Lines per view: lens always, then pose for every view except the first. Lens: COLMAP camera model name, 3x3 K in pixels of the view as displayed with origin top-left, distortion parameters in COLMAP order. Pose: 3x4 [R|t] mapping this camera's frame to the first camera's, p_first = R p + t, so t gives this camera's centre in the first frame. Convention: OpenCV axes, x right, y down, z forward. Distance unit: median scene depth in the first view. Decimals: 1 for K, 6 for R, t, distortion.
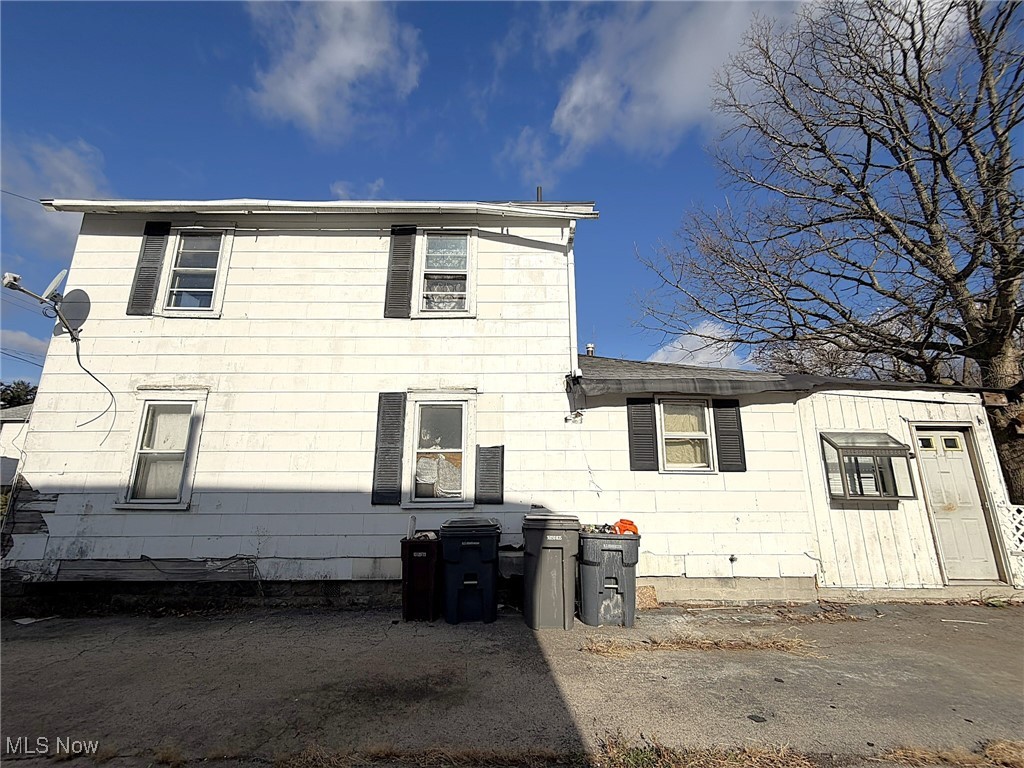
lens RADIAL K [[408.1, 0, 512.0], [0, 408.1, 384.0], [0, 0, 1]] dist [-0.000392, -0.000042]
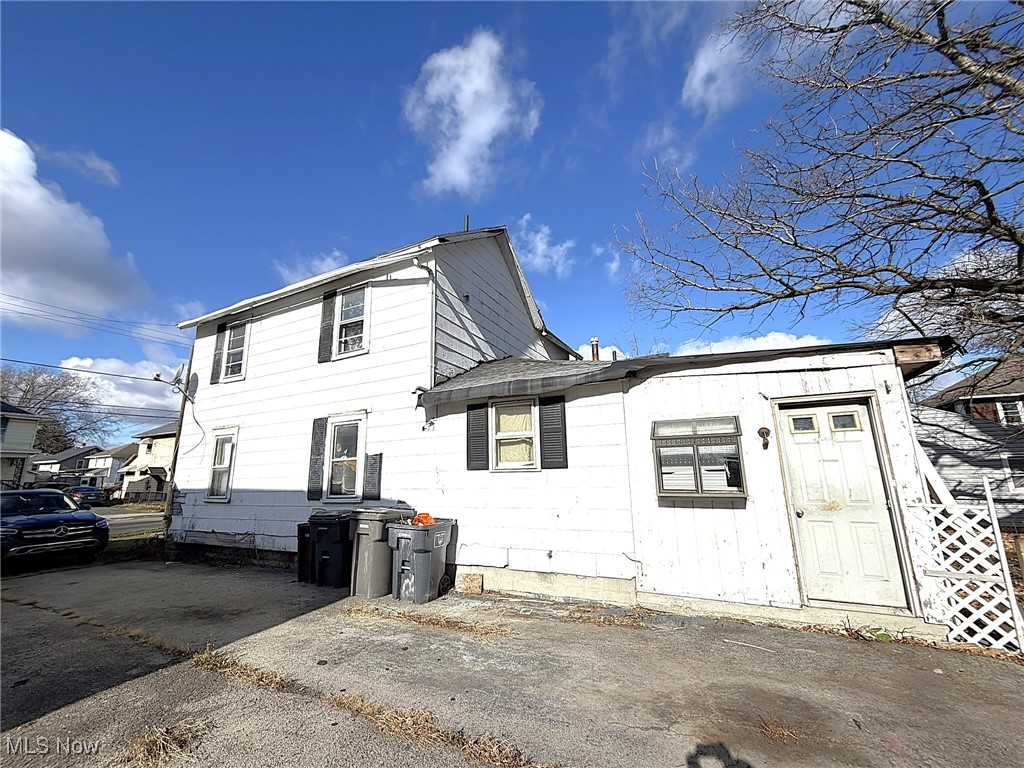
lens RADIAL K [[408.1, 0, 512.0], [0, 408.1, 384.0], [0, 0, 1]] dist [-0.000392, -0.000042]
pose [[0.888459, -0.121713, -0.442523, 0.912472], [0.125107, 0.991907, -0.021639, 0.017375], [0.441576, -0.036137, 0.896496, 0.061720]]
